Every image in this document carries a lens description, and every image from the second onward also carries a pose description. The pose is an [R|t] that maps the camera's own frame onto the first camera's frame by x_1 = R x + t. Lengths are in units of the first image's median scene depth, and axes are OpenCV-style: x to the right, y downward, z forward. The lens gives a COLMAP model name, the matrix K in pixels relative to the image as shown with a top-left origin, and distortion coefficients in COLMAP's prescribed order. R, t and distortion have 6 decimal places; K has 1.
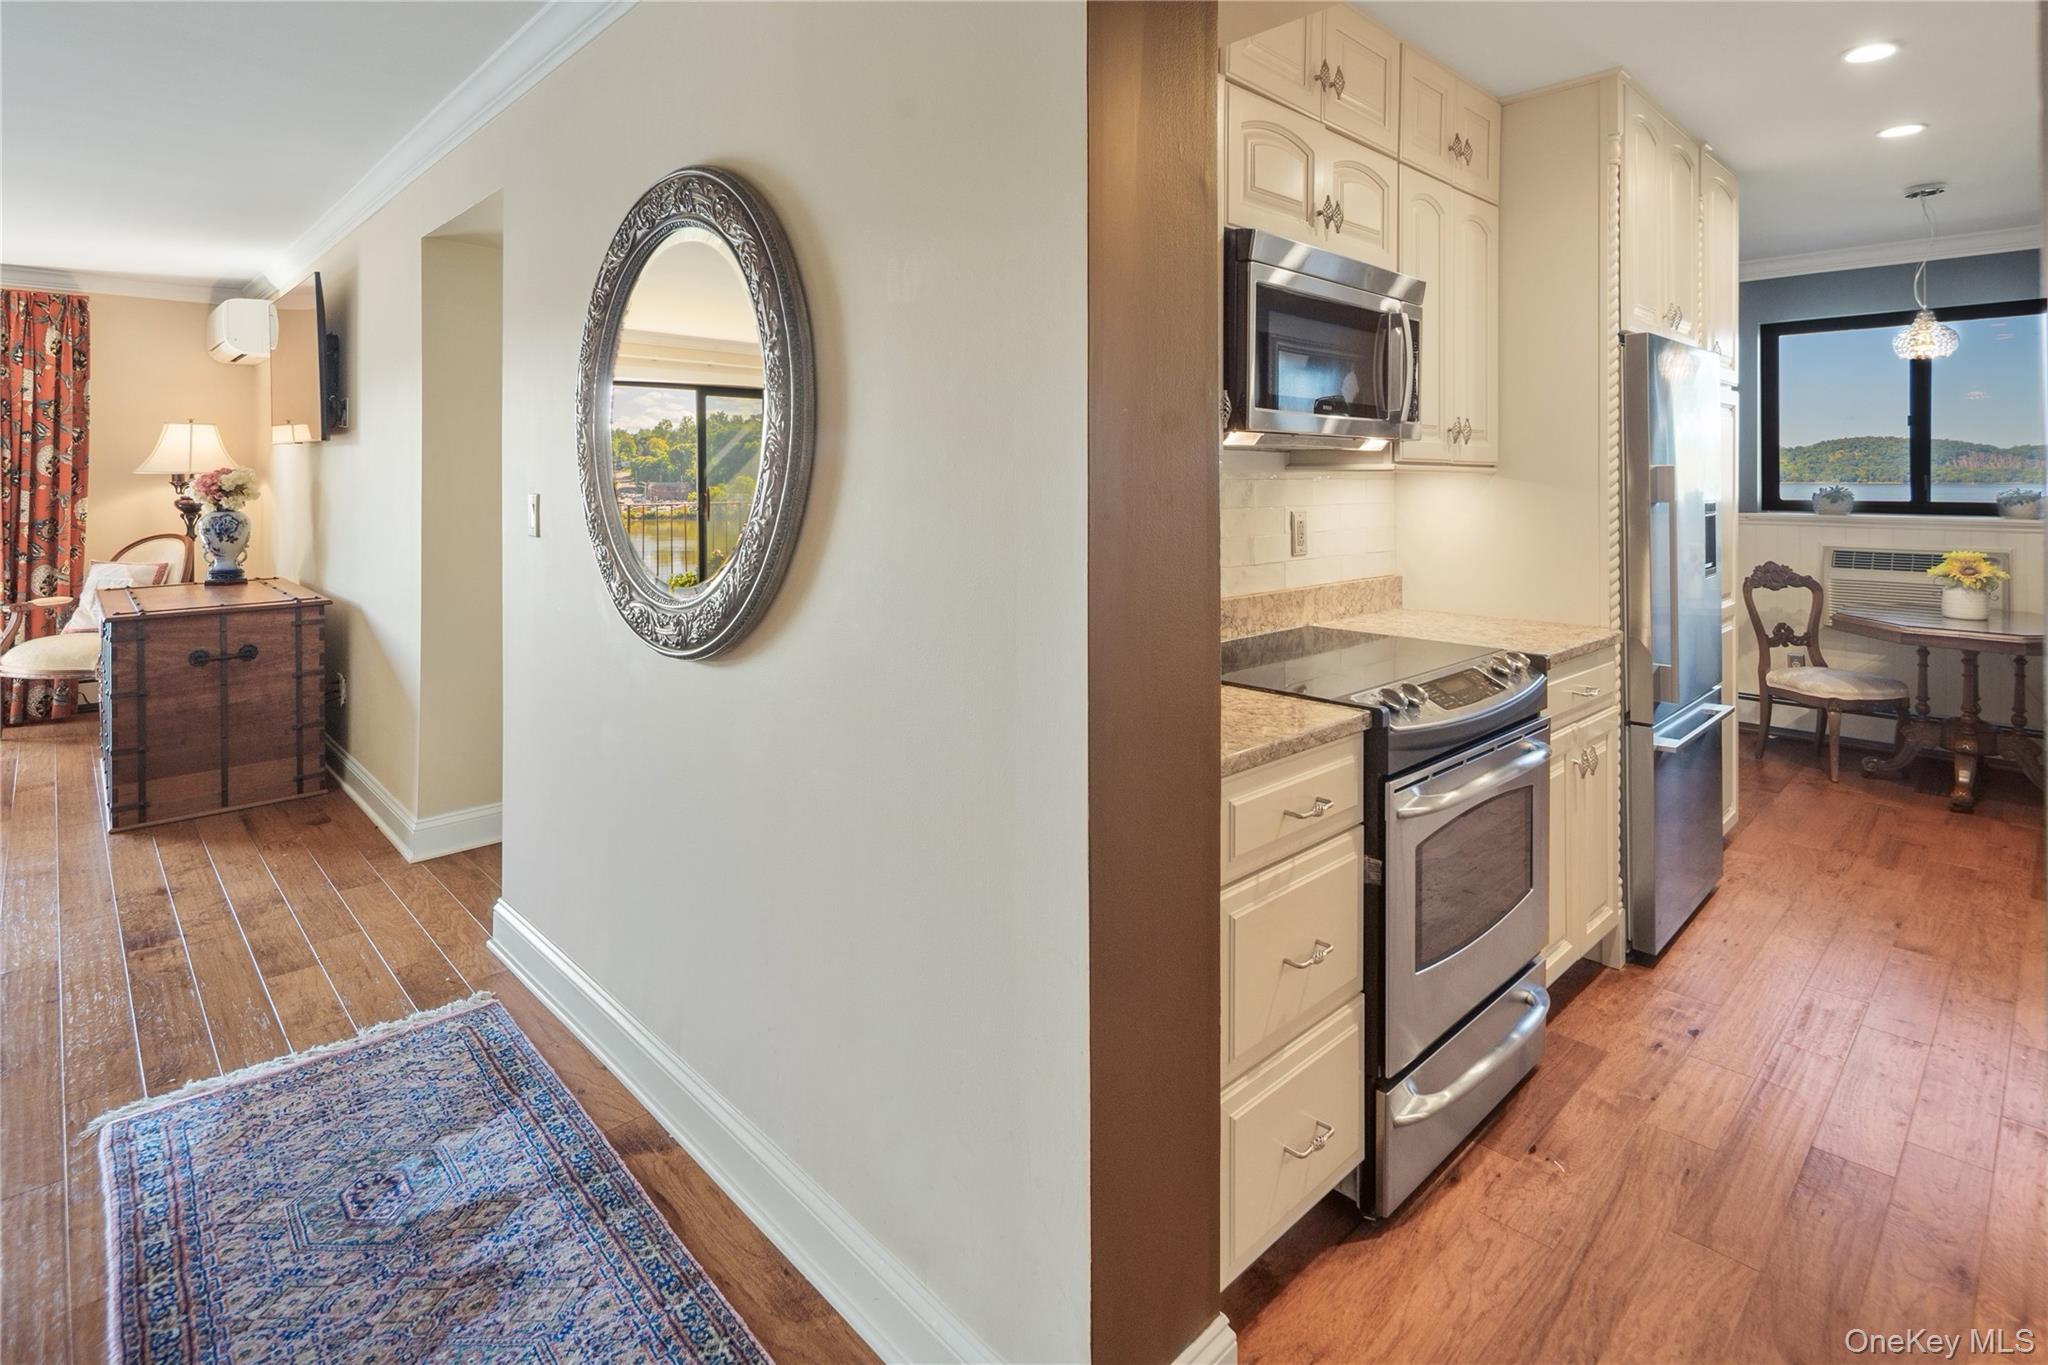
lens RADIAL K [[1014.7, 0, 1020.7], [0, 1014.7, 470.0], [0, 0, 1]] dist [0.002678, -0.002372]
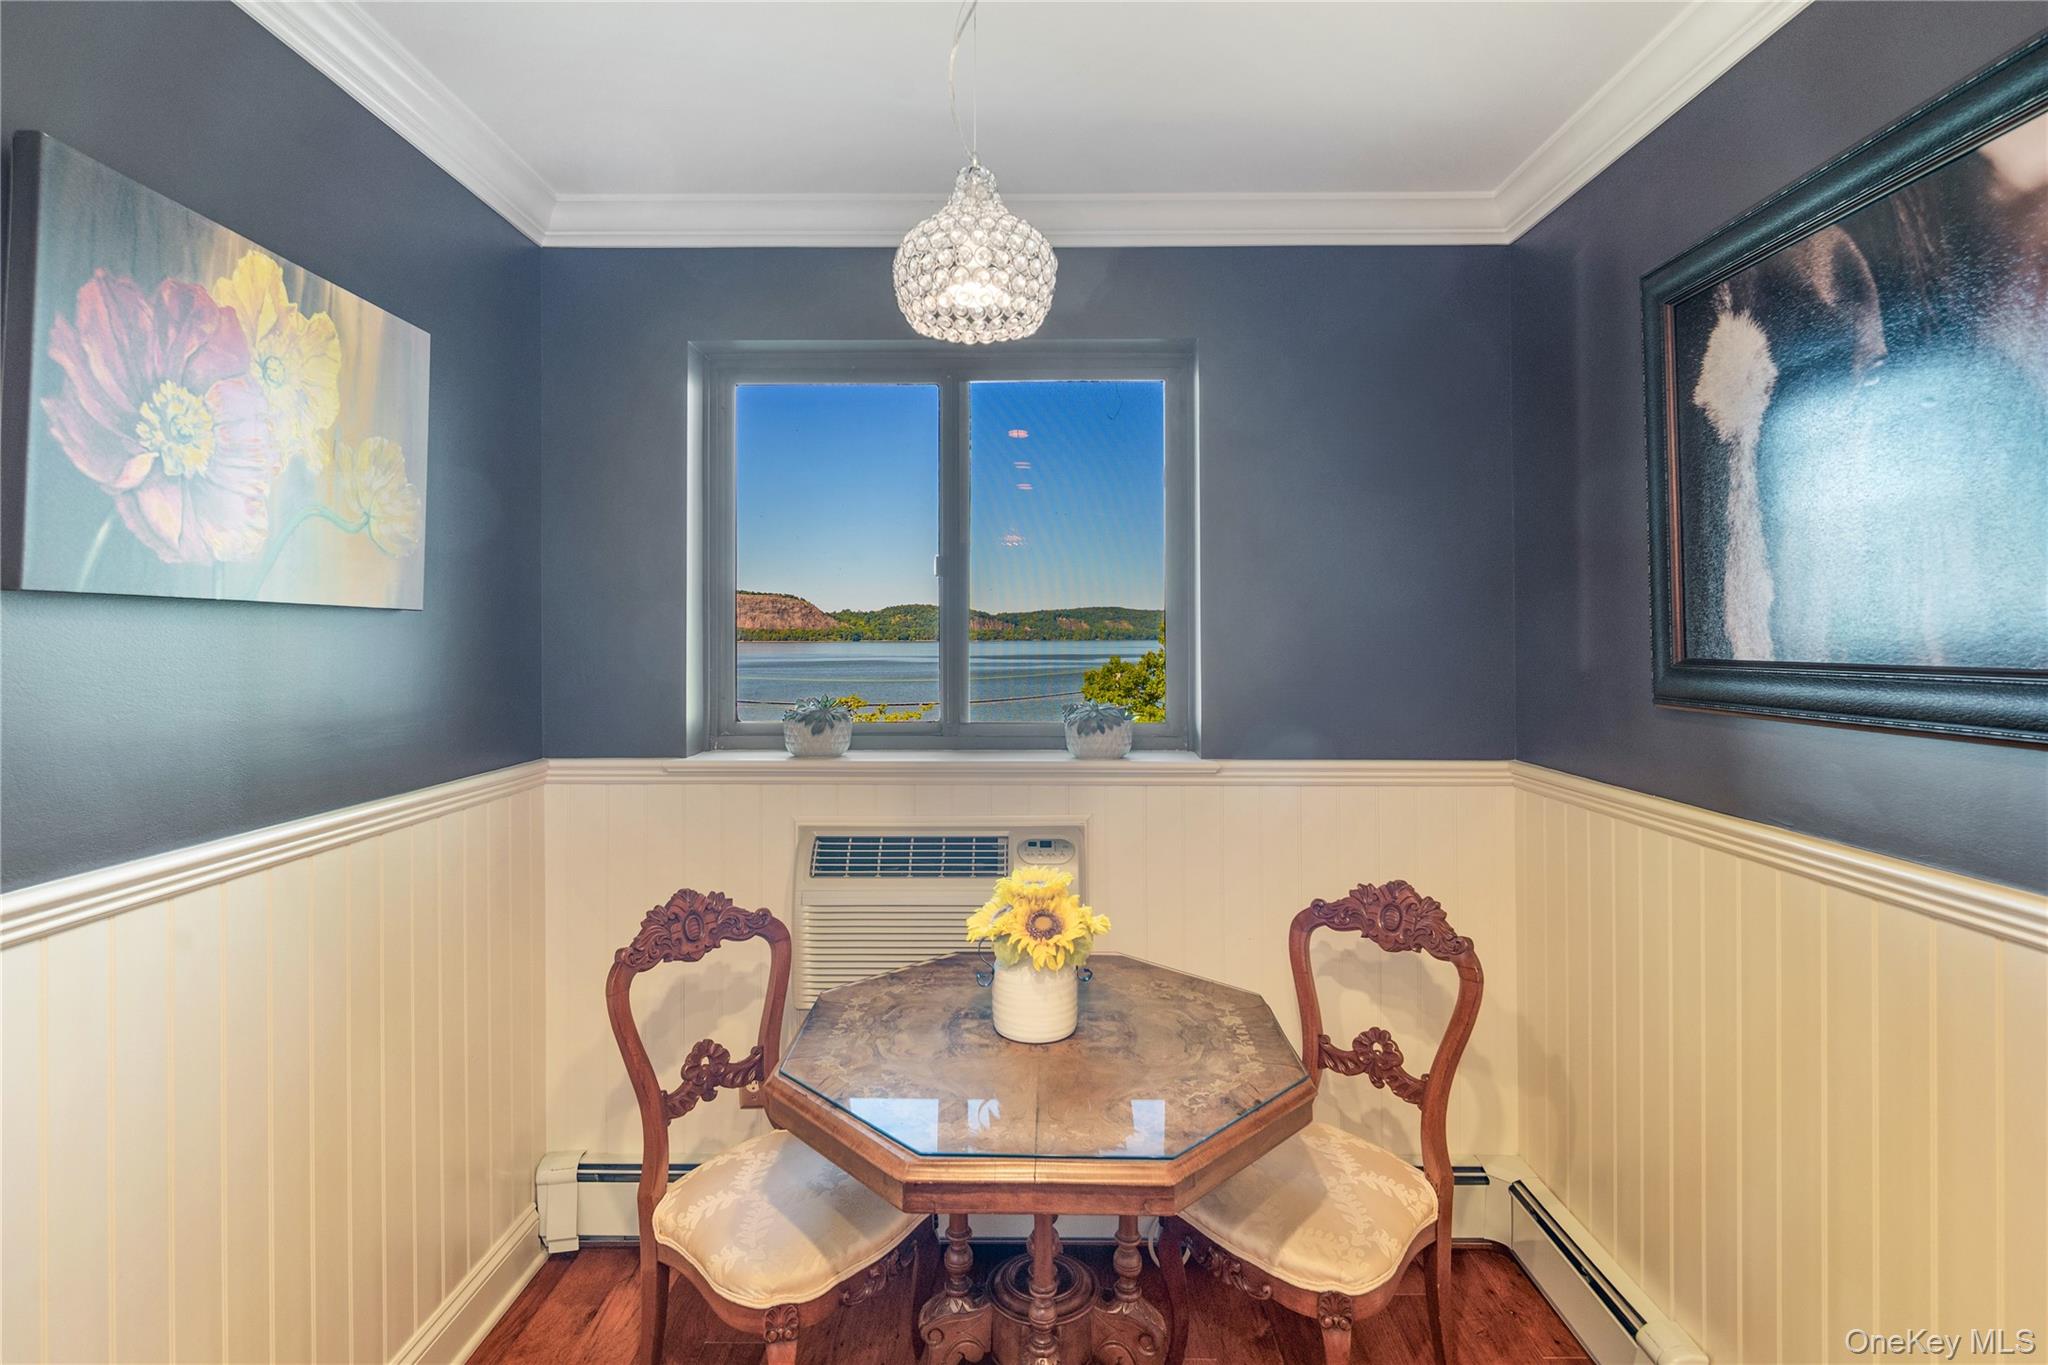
lens RADIAL K [[1025.4, 0, 1024.3], [0, 1025.4, 641.1], [0, 0, 1]] dist [0.001111, -0.000413]
pose [[0.696580, -0.005825, 0.717455, 0.932636], [-0.001960, 0.999948, 0.010021, -0.027888], [-0.717476, -0.008386, 0.696532, 1.061791]]
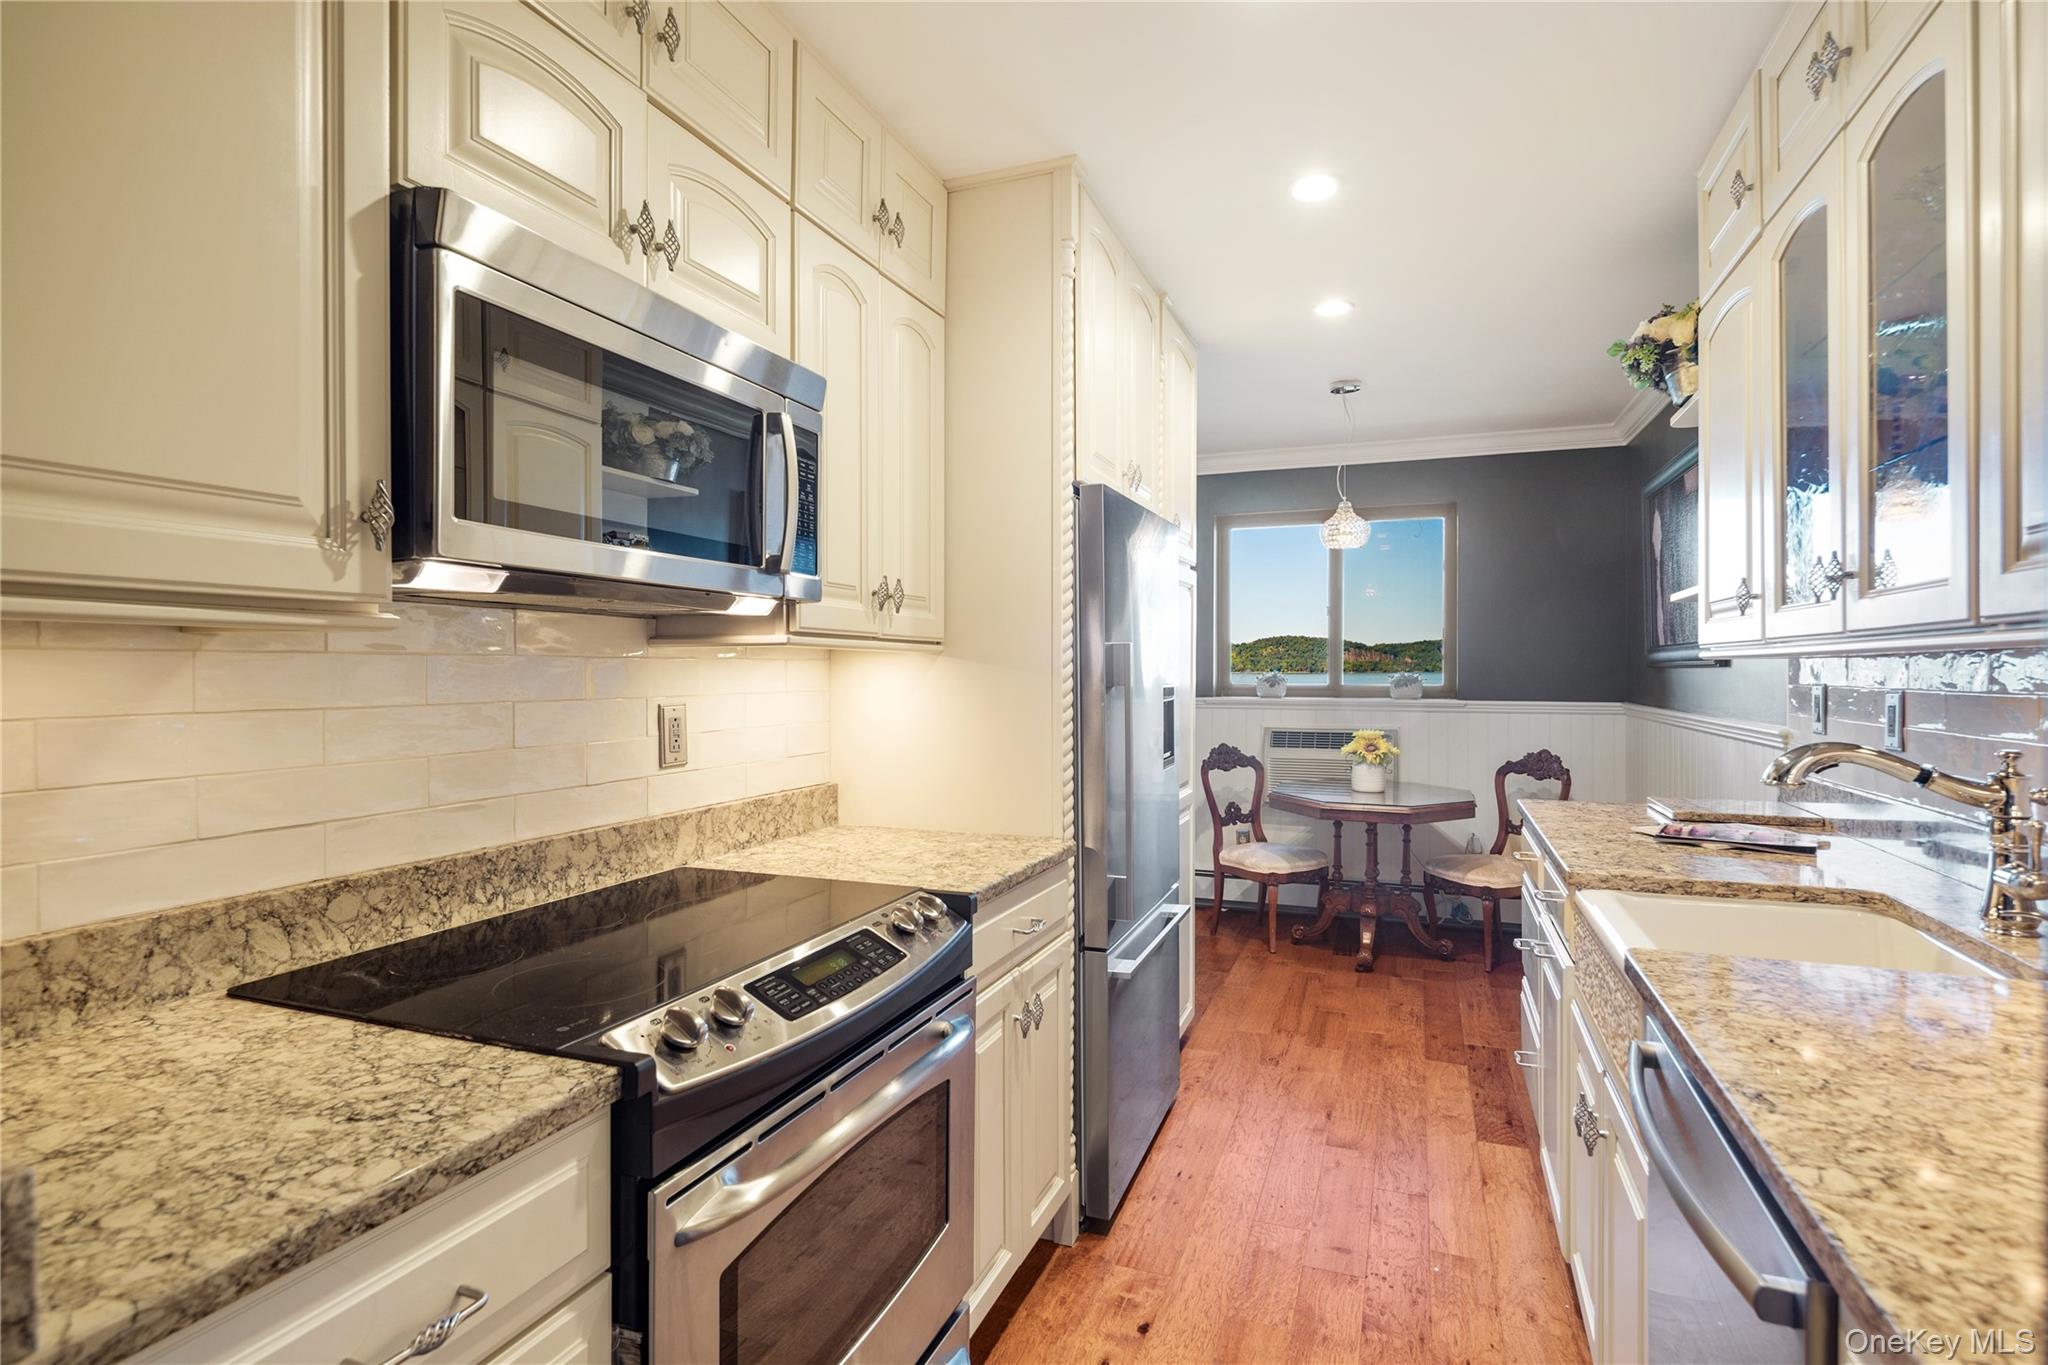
lens RADIAL K [[1009.2, 0, 1023.3], [0, 1009.2, 678.5], [0, 0, 1]] dist [0.006763, -0.002307]
pose [[0.905055, -0.006327, 0.425246, 0.197146], [-0.000485, 0.999873, 0.015909, 0.011862], [-0.425293, -0.014604, 0.904938, 0.263789]]
